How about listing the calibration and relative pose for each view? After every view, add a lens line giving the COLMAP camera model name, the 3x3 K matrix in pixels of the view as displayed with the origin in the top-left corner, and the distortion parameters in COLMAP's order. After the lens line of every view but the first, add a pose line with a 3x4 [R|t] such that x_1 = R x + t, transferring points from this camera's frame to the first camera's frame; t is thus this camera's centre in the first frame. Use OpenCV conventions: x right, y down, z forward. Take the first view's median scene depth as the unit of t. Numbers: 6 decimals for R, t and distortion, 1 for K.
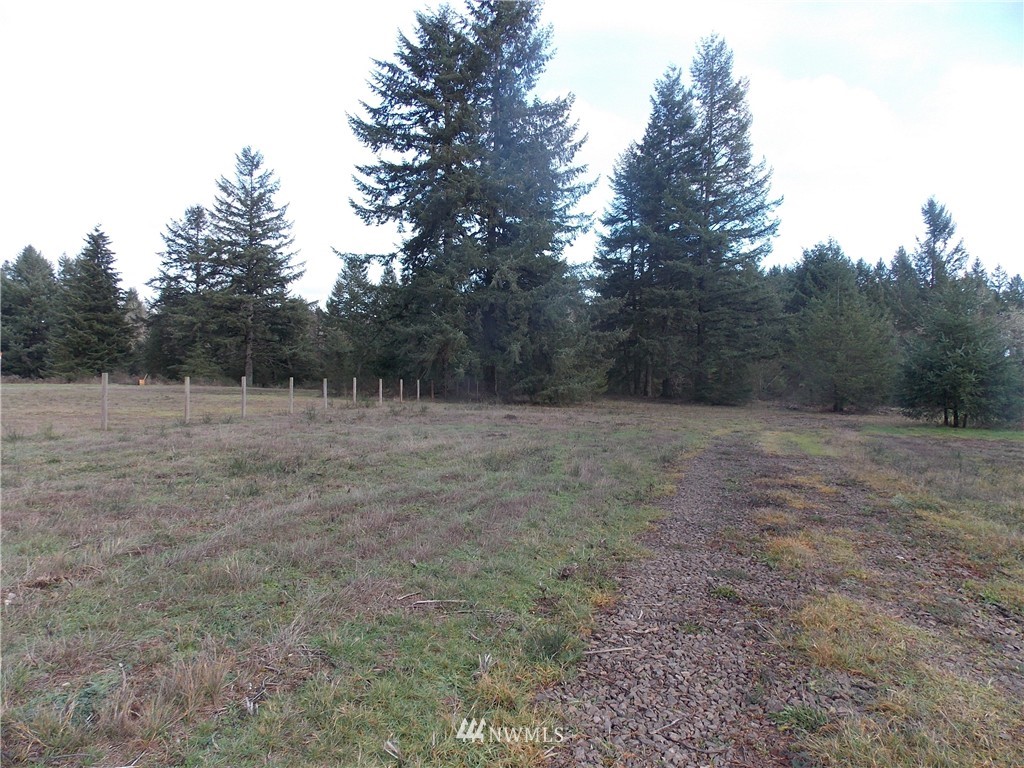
lens RADIAL K [[661.7, 0, 510.1], [0, 661.7, 377.2], [0, 0, 1]] dist [-0.017002, 0.003783]
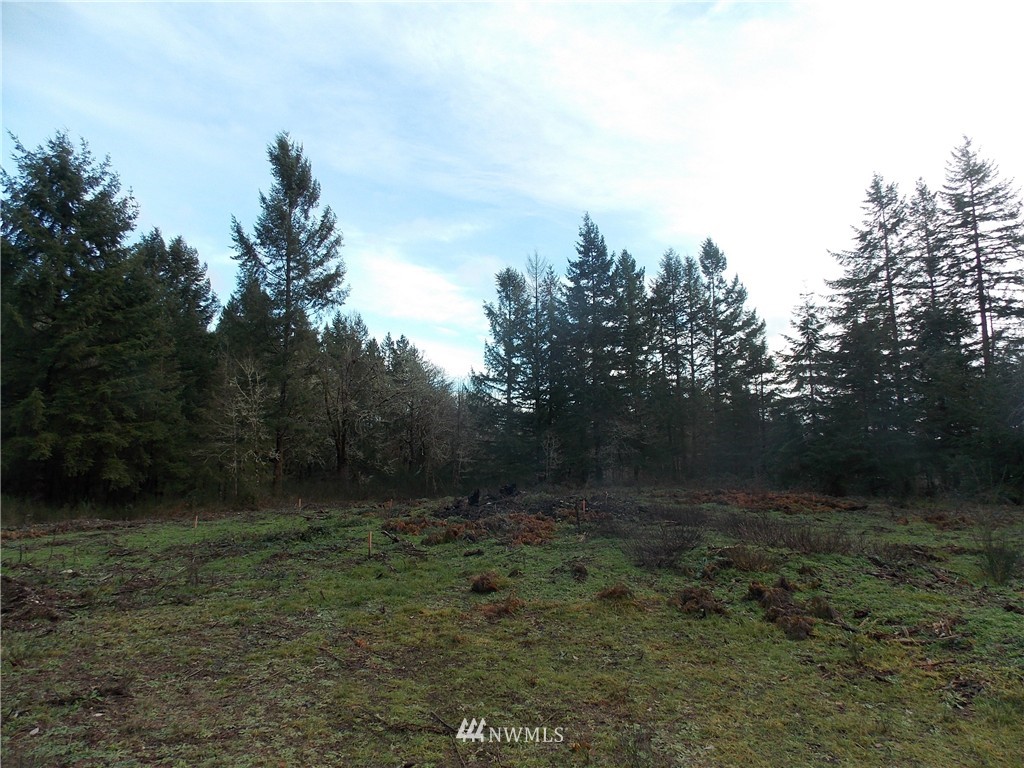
lens RADIAL K [[661.7, 0, 509.9], [0, 661.7, 385.9], [0, 0, 1]] dist [-0.017002, 0.003783]
pose [[0.631537, 0.056273, 0.773301, 0.328749], [0.038130, 0.993902, -0.103466, 0.016043], [-0.774408, 0.094829, 0.625540, 0.499626]]
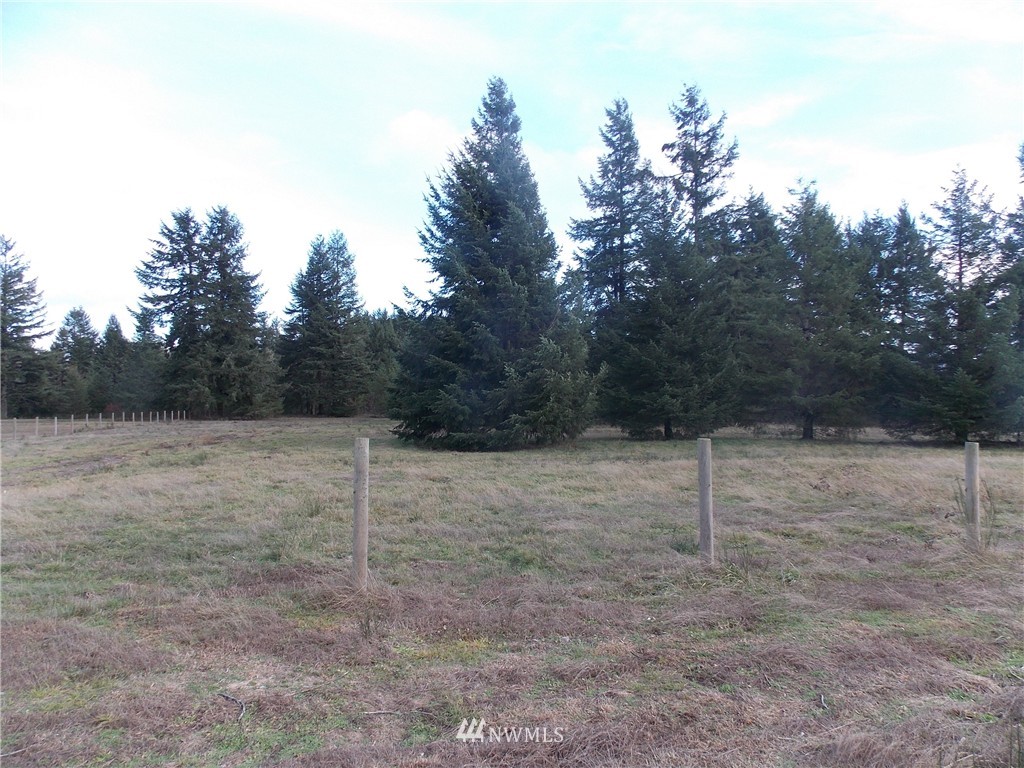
lens RADIAL K [[661.7, 0, 503.3], [0, 661.7, 377.2], [0, 0, 1]] dist [-0.017002, 0.003783]
pose [[0.915672, -0.017328, 0.401552, -0.040022], [0.029971, 0.999232, -0.025226, -0.014781], [-0.400806, 0.035133, 0.915489, -1.050552]]
